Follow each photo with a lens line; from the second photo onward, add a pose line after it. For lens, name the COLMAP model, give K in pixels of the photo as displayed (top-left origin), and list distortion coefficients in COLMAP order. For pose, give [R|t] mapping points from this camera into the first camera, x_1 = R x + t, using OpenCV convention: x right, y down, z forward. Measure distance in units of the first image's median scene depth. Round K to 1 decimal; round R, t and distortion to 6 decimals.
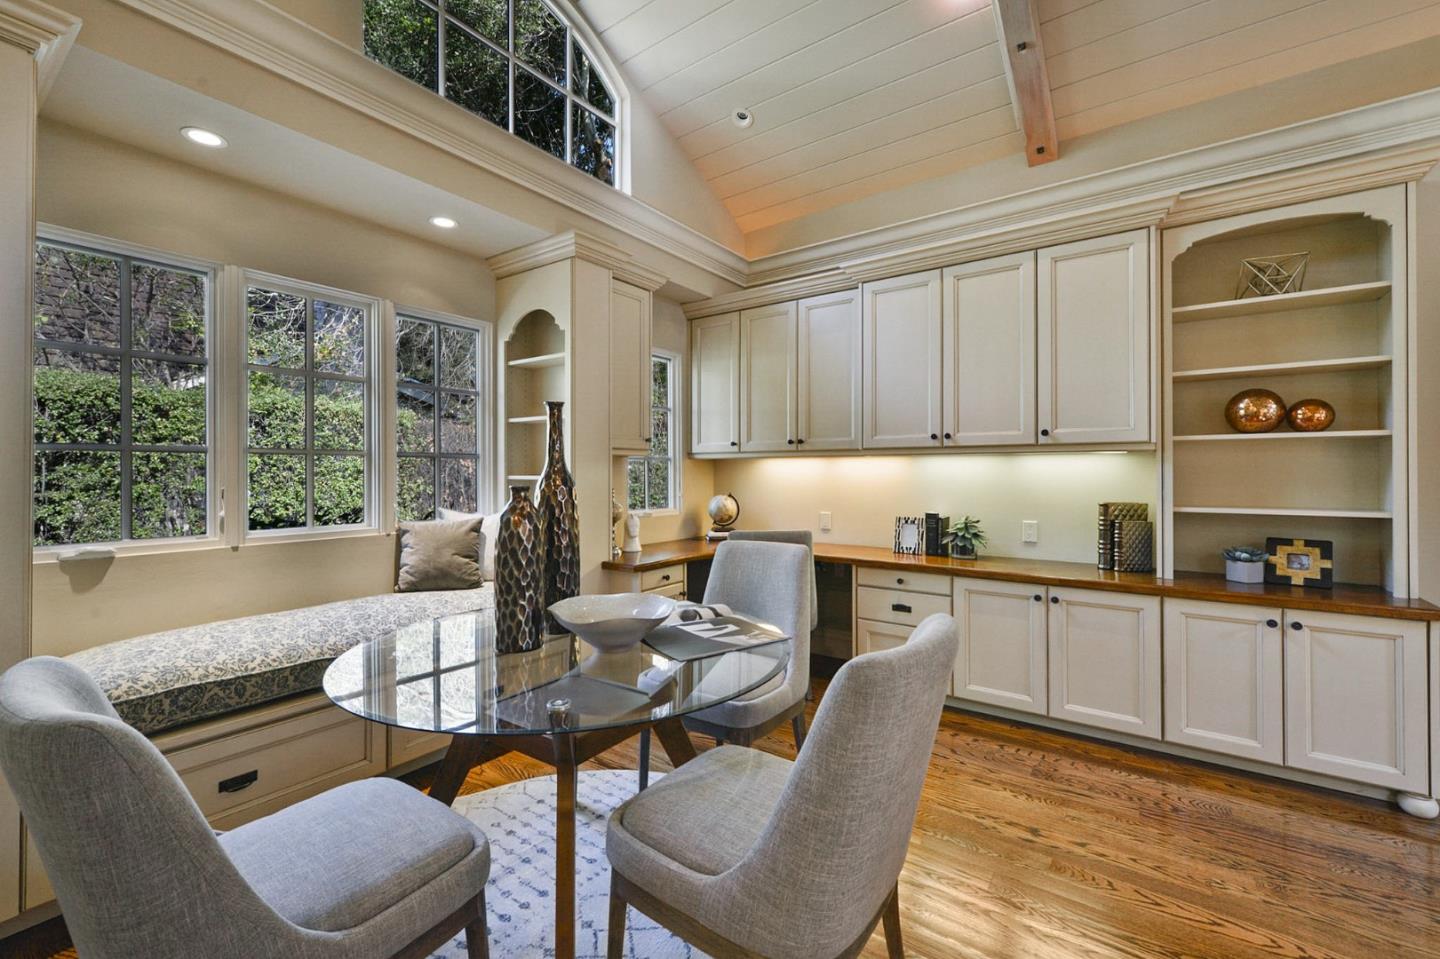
lens RADIAL K [[623.4, 0, 720.6], [0, 623.4, 476.0], [0, 0, 1]] dist [0.001187, -0.000025]
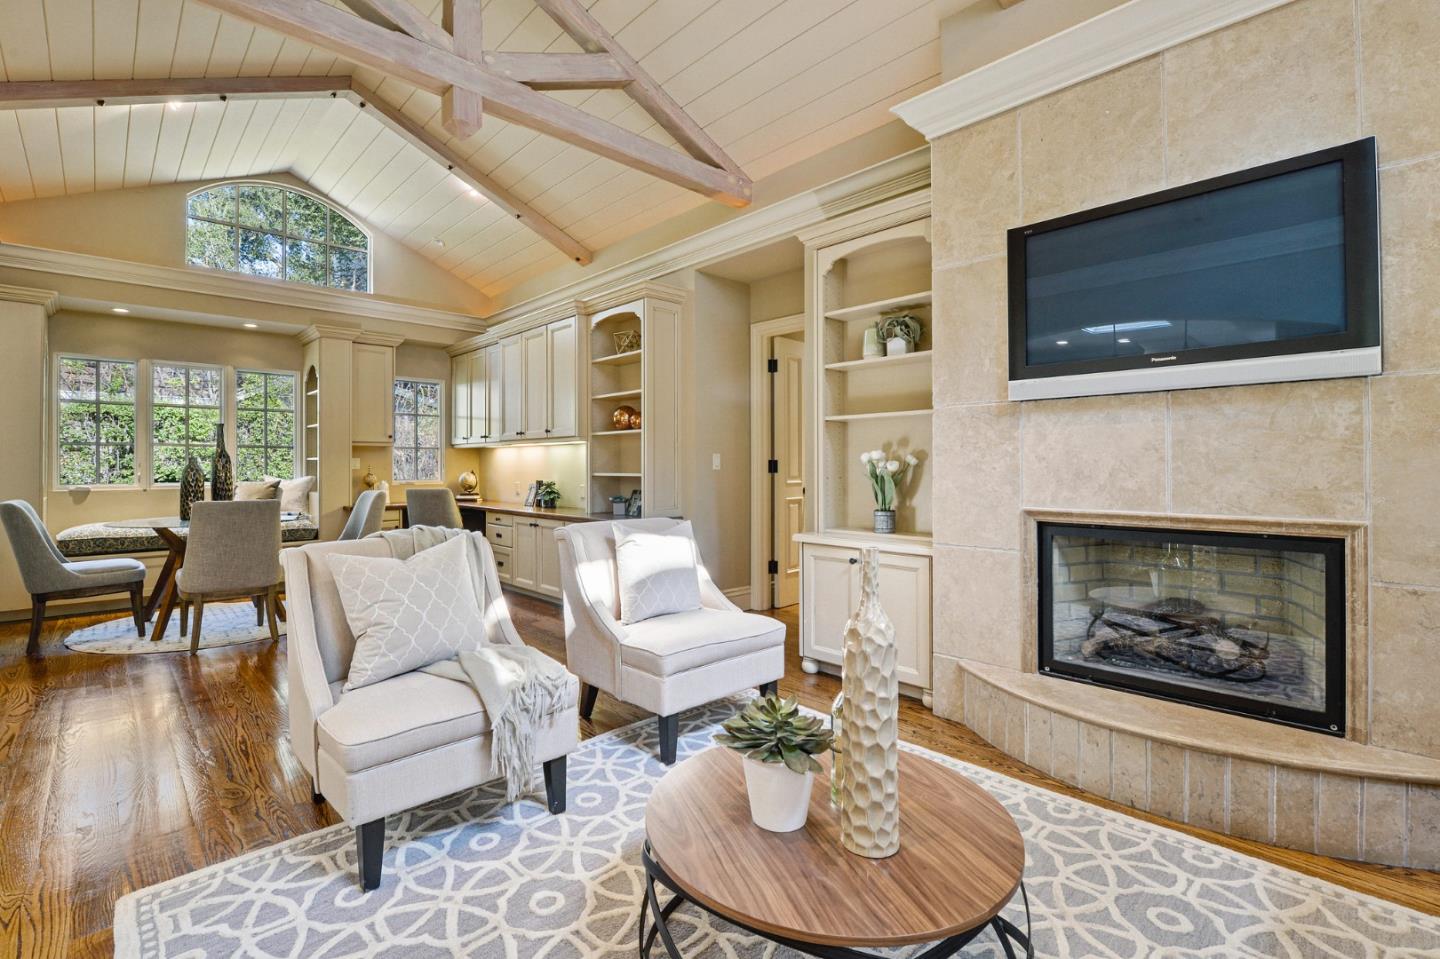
lens RADIAL K [[660.6, 0, 722.5], [0, 660.6, 470.2], [0, 0, 1]] dist [-0.001930, 0.000186]
pose [[0.979657, 0.000501, -0.200677, 1.517066], [0.000390, 0.999990, 0.004403, 0.032537], [0.200677, -0.004392, 0.979648, -0.750592]]
